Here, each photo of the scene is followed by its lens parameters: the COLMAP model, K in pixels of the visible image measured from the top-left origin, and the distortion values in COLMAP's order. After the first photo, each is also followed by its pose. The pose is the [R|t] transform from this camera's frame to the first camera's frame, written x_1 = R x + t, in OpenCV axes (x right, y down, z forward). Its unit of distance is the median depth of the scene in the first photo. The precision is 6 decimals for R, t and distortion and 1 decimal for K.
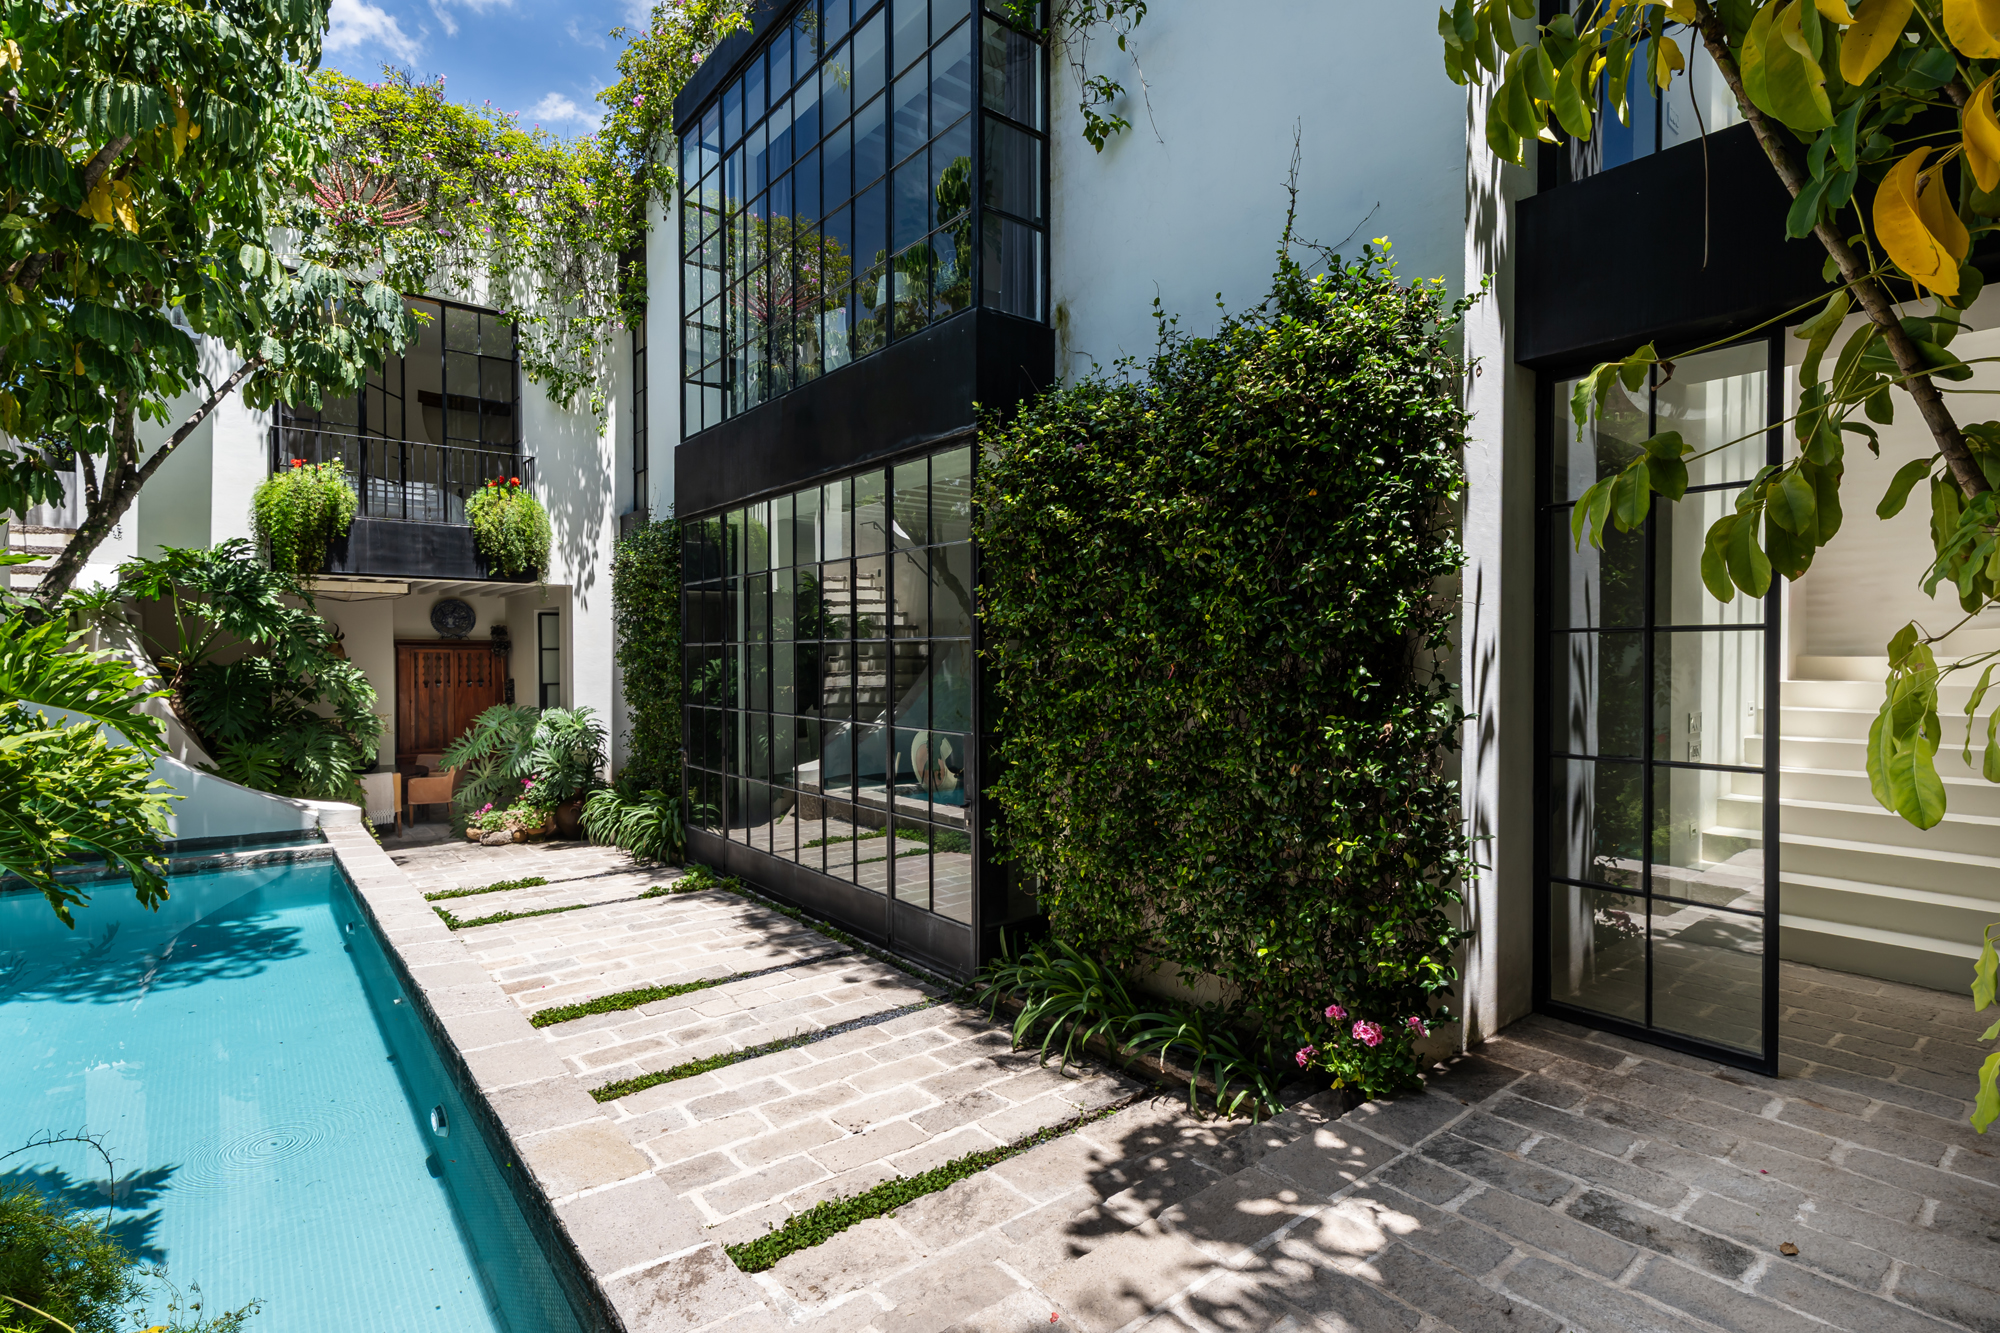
lens RADIAL K [[929.8, 0, 999.7], [0, 929.8, 654.4], [0, 0, 1]] dist [-0.000800, 0.000144]
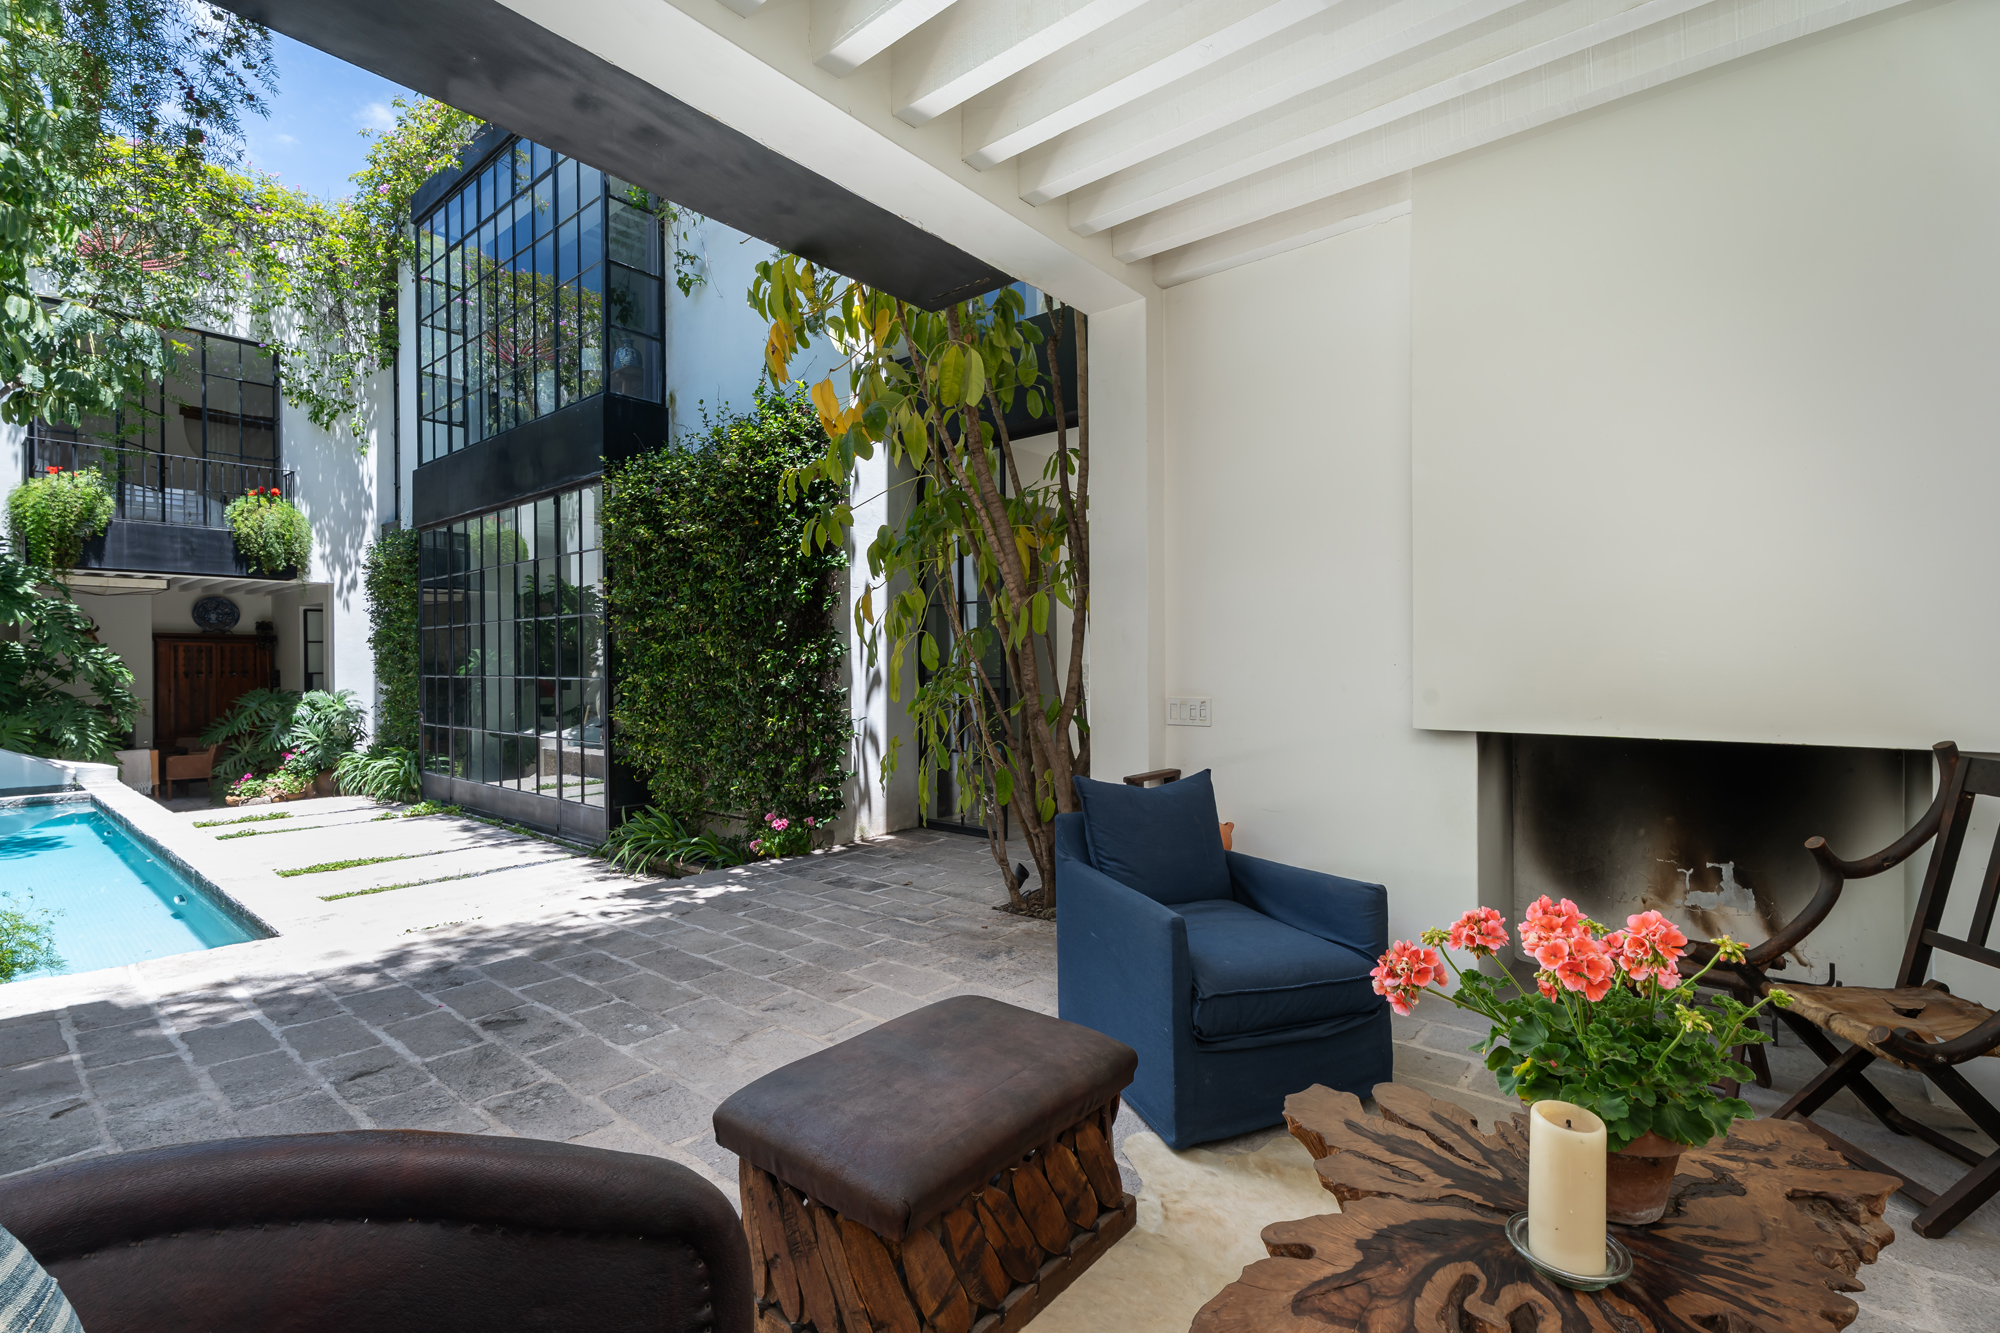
lens RADIAL K [[880.1, 0, 1007.1], [0, 880.1, 656.9], [0, 0, 1]] dist [0.001442, -0.000758]
pose [[0.981711, -0.002625, 0.190357, 0.174133], [0.004623, 0.999939, -0.010050, 0.036154], [-0.190319, 0.010746, 0.981663, -0.262064]]
